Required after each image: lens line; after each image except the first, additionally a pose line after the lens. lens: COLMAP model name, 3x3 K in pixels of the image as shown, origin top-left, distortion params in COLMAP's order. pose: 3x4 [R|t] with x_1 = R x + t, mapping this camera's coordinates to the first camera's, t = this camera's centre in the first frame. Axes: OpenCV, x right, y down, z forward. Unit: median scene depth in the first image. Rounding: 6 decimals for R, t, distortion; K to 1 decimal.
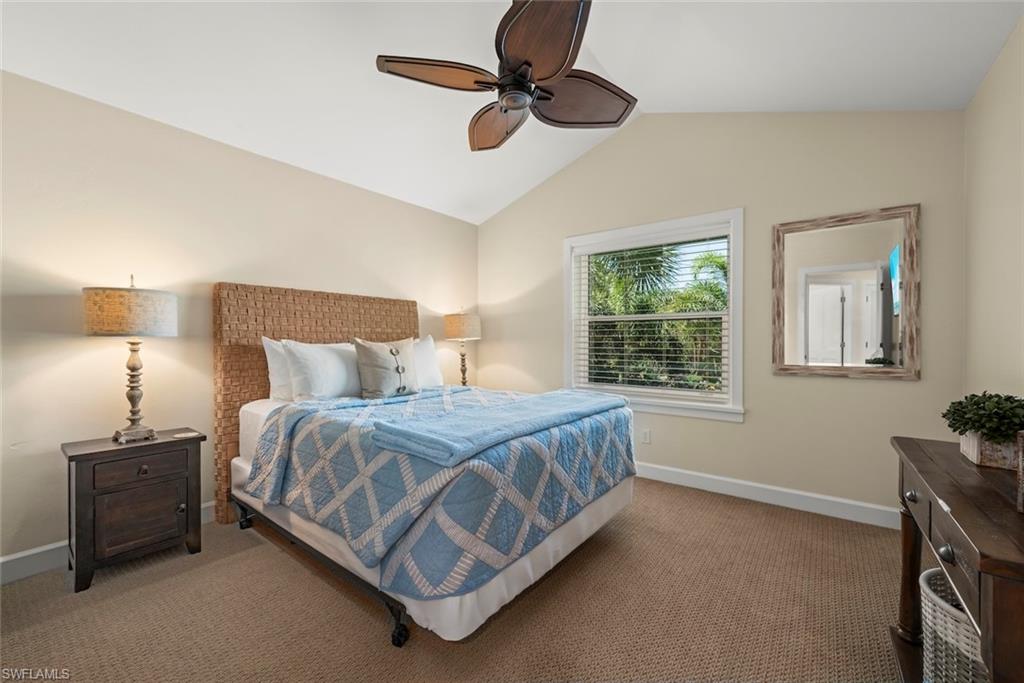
lens RADIAL K [[398.5, 0, 514.7], [0, 398.5, 344.5], [0, 0, 1]] dist [-0.000660, -0.000284]
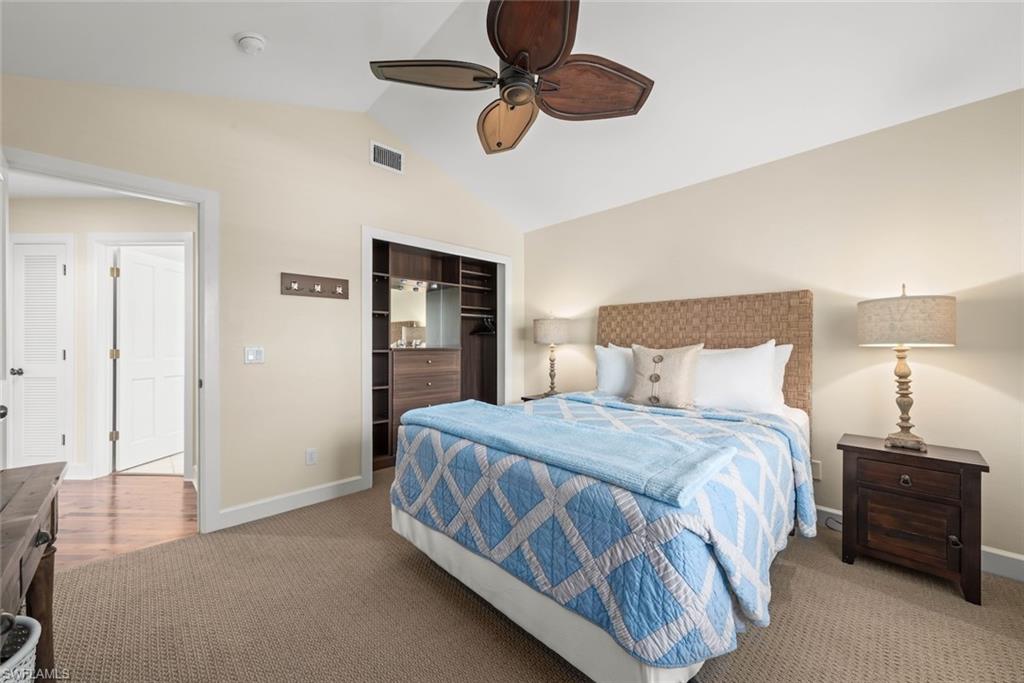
lens RADIAL K [[376.9, 0, 515.8], [0, 376.9, 338.5], [0, 0, 1]] dist [-0.002321, -0.000250]
pose [[-0.130836, -0.019389, -0.991214, 0.138227], [-0.016378, 0.999715, -0.017393, -0.001598], [0.991269, 0.013958, -0.131116, 0.174371]]
